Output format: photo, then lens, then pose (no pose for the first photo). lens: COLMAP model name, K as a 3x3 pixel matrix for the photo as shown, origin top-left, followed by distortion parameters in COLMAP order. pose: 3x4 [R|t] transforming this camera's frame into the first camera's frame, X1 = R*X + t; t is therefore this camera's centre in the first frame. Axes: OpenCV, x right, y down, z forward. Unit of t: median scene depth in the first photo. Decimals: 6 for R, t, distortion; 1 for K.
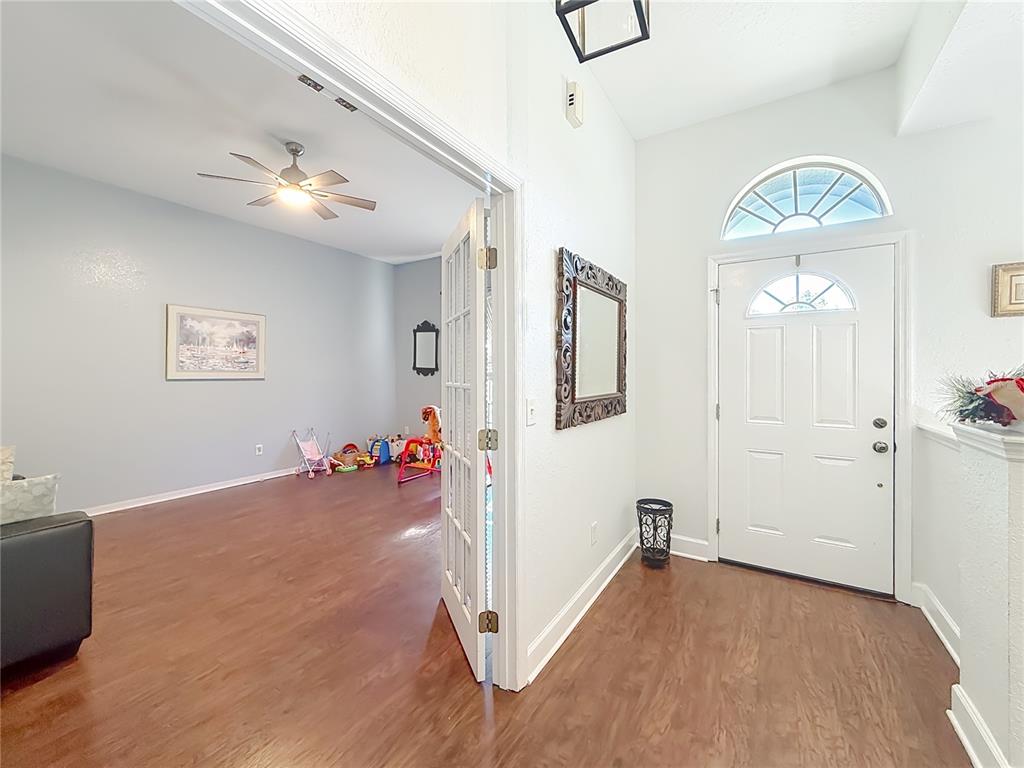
lens RADIAL K [[416.1, 0, 511.4], [0, 416.1, 374.0], [0, 0, 1]] dist [0.001450, -0.000759]
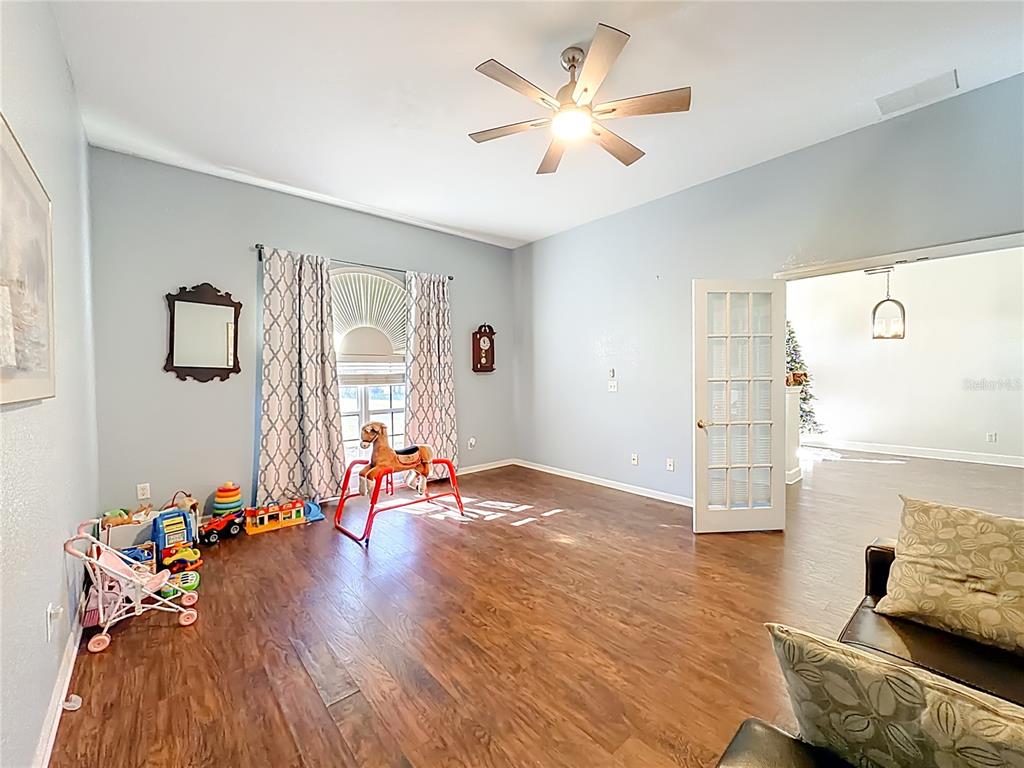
lens RADIAL K [[416.1, 0, 508.4], [0, 416.1, 376.4], [0, 0, 1]] dist [0.001450, -0.000759]
pose [[0.300153, -0.017024, 0.953739, -0.630652], [0.010581, 0.999839, 0.014517, -0.006440], [-0.953833, 0.005734, 0.300284, 0.445187]]
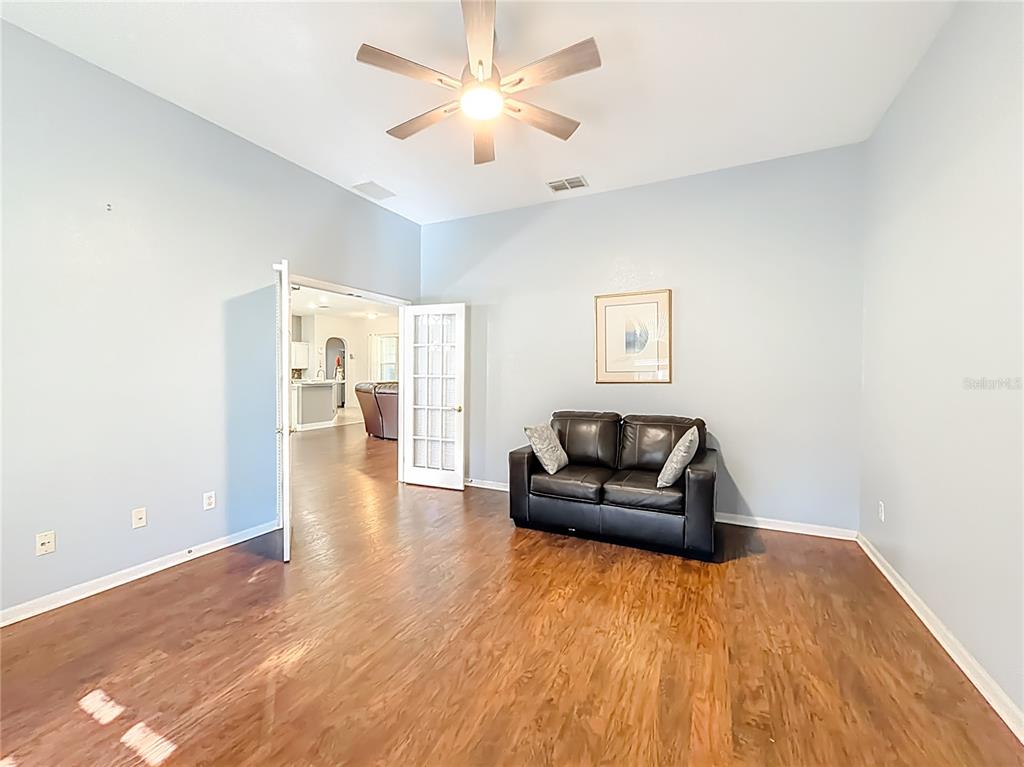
lens RADIAL K [[416.1, 0, 513.5], [0, 416.1, 376.5], [0, 0, 1]] dist [0.001450, -0.000759]
pose [[-0.995150, -0.008964, -0.097963, -0.254180], [-0.010081, 0.999890, 0.010917, -0.003118], [0.097854, 0.011851, -0.995130, 0.844300]]
